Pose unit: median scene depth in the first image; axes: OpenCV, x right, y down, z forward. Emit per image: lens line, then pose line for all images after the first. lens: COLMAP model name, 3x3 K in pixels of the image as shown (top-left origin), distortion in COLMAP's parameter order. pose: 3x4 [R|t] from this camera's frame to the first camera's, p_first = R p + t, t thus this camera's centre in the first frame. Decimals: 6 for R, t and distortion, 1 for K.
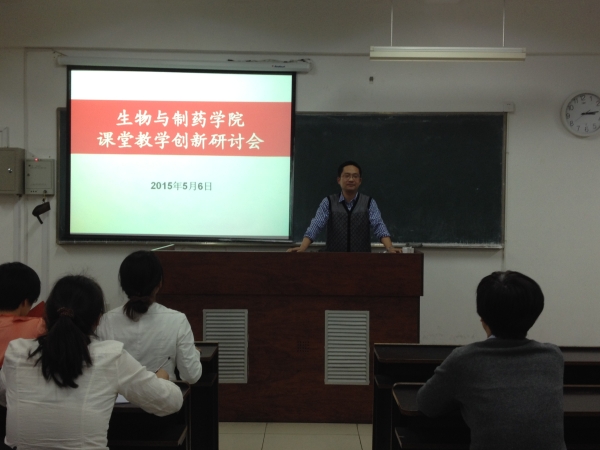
lens RADIAL K [[790.0, 0, 300.0], [0, 790.0, 225.0], [0, 0, 1]] dist [-0.003240, -0.016842]
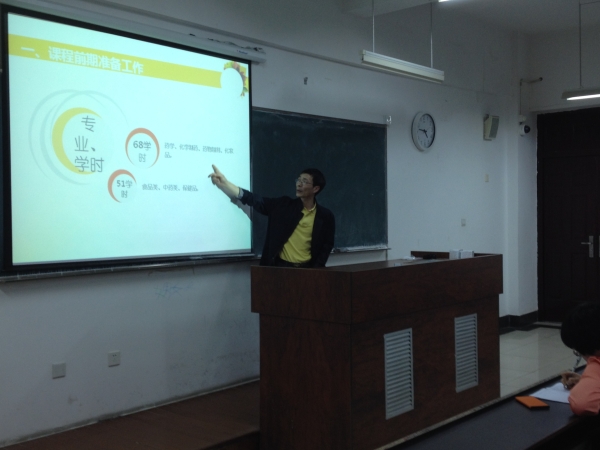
lens RADIAL K [[790.5, 0, 300.0], [0, 790.5, 225.0], [0, 0, 1]] dist [0.020596, 0.013768]
pose [[0.588578, -0.032400, 0.807791, -0.691455], [0.033180, 0.999323, 0.015906, -0.024394], [-0.807760, 0.017440, 0.589254, 0.445724]]
